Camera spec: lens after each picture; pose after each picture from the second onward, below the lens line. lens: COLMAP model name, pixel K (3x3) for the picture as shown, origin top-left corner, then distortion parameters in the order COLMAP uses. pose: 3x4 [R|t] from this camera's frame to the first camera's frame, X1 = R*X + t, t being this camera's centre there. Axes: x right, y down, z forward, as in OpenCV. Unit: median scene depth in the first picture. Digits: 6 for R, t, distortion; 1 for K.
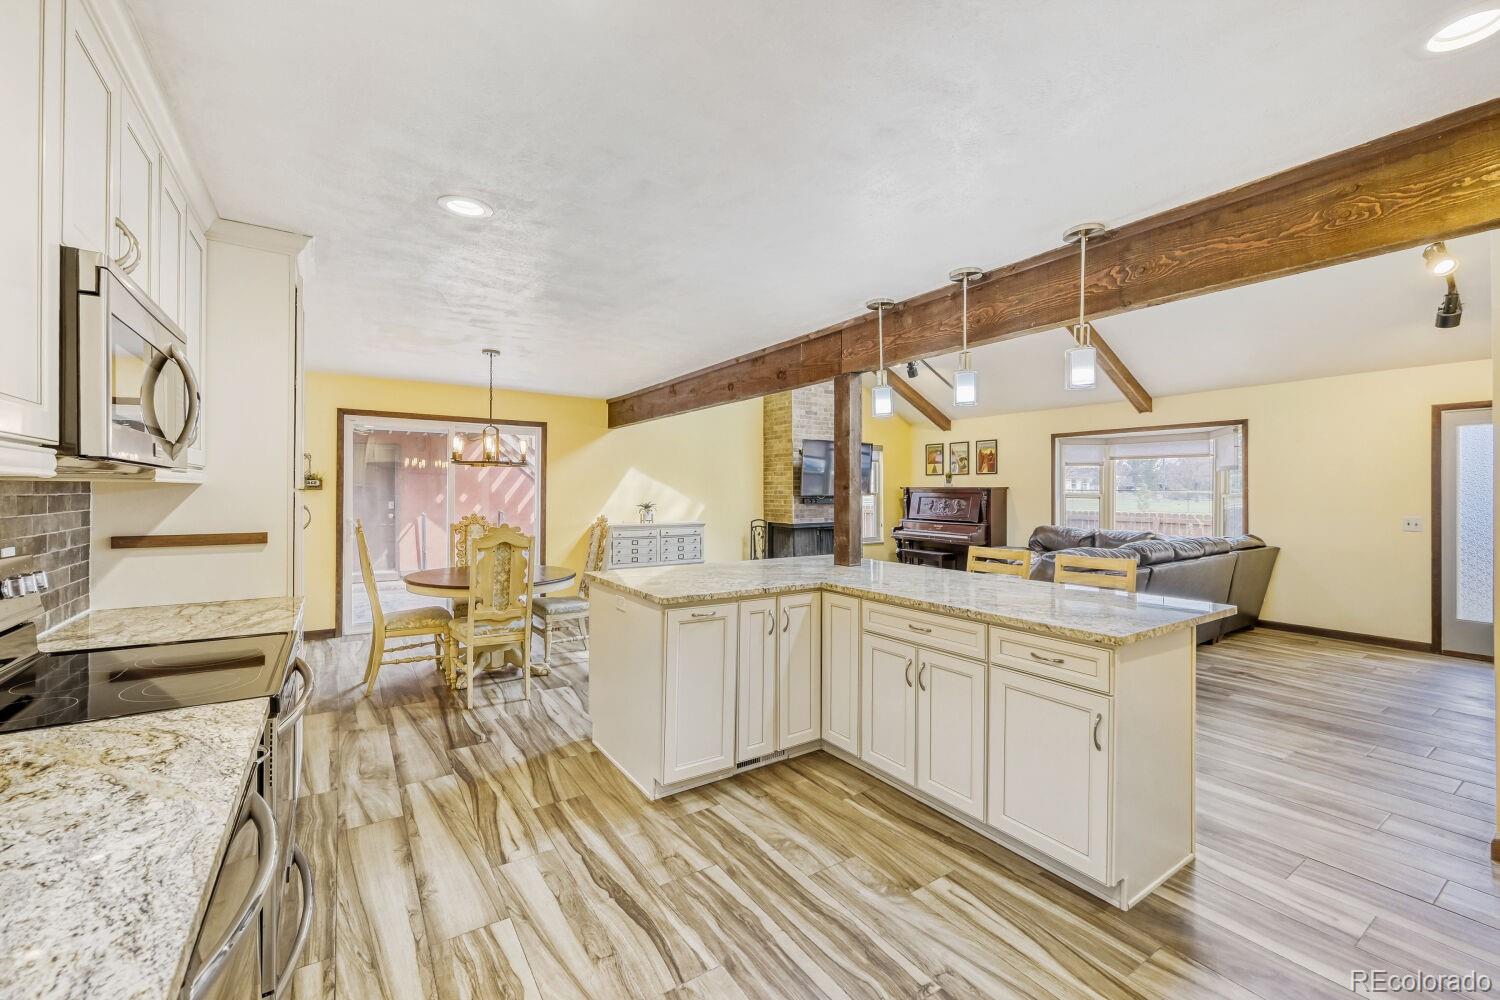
lens RADIAL K [[614.4, 0, 747.5], [0, 614.4, 492.1], [0, 0, 1]] dist [0.000436, -0.000075]
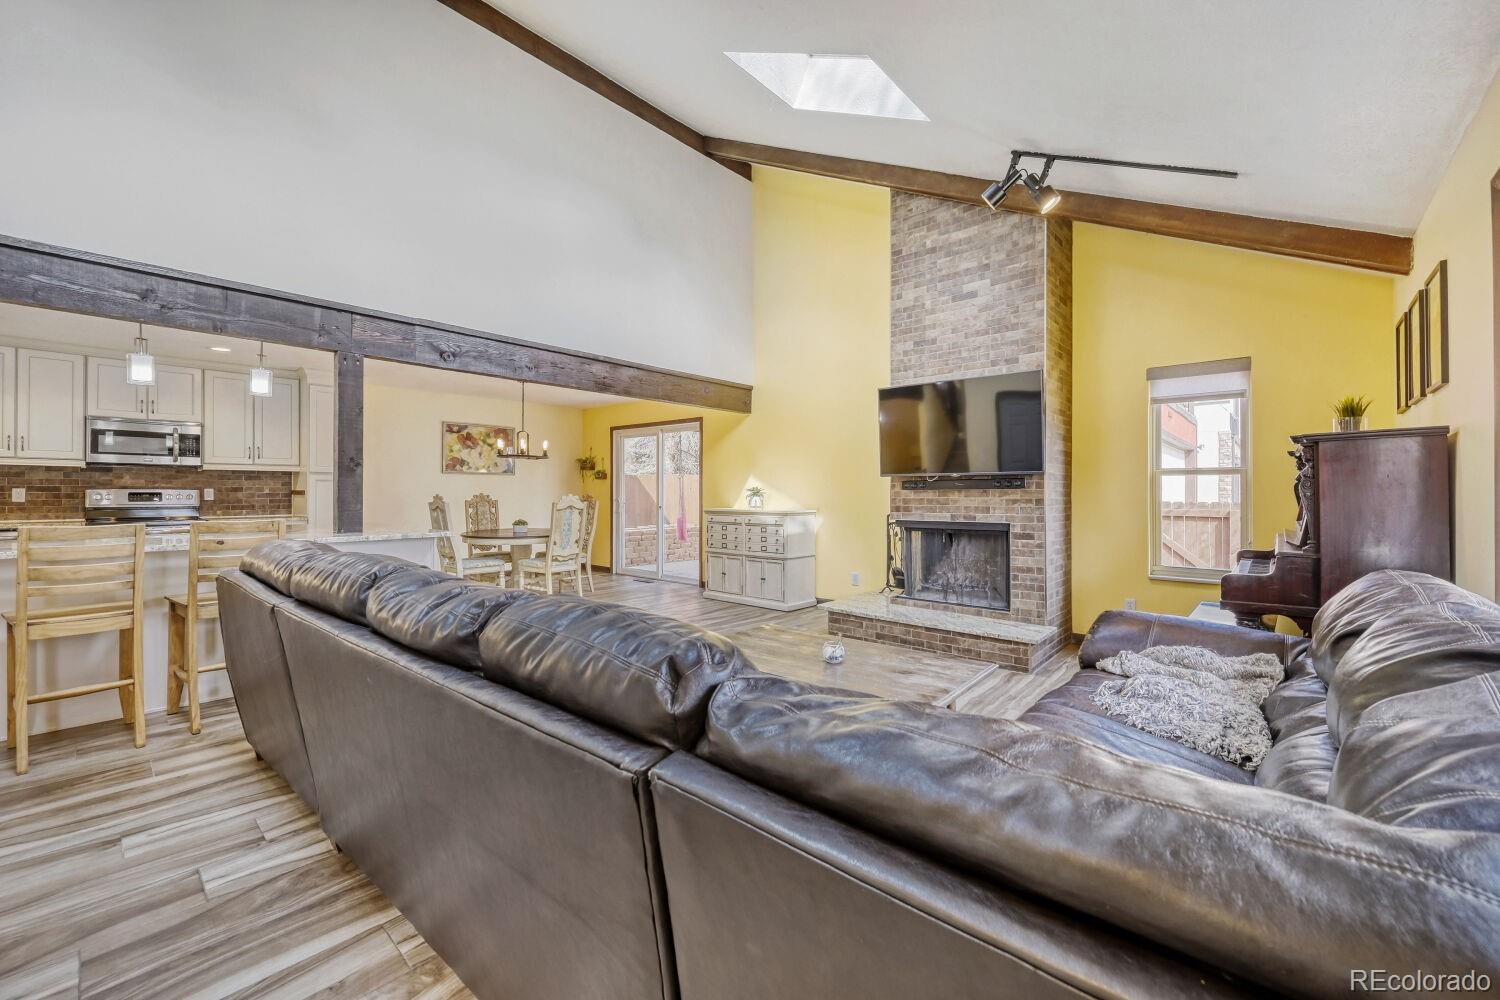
lens RADIAL K [[605.3, 0, 743.7], [0, 605.3, 492.7], [0, 0, 1]] dist [0.000169, 0.000129]
pose [[0.246620, -0.001916, -0.969110, 1.208013], [-0.003020, 0.999992, -0.002745, 0.045297], [0.969107, 0.003604, 0.246613, 1.258219]]
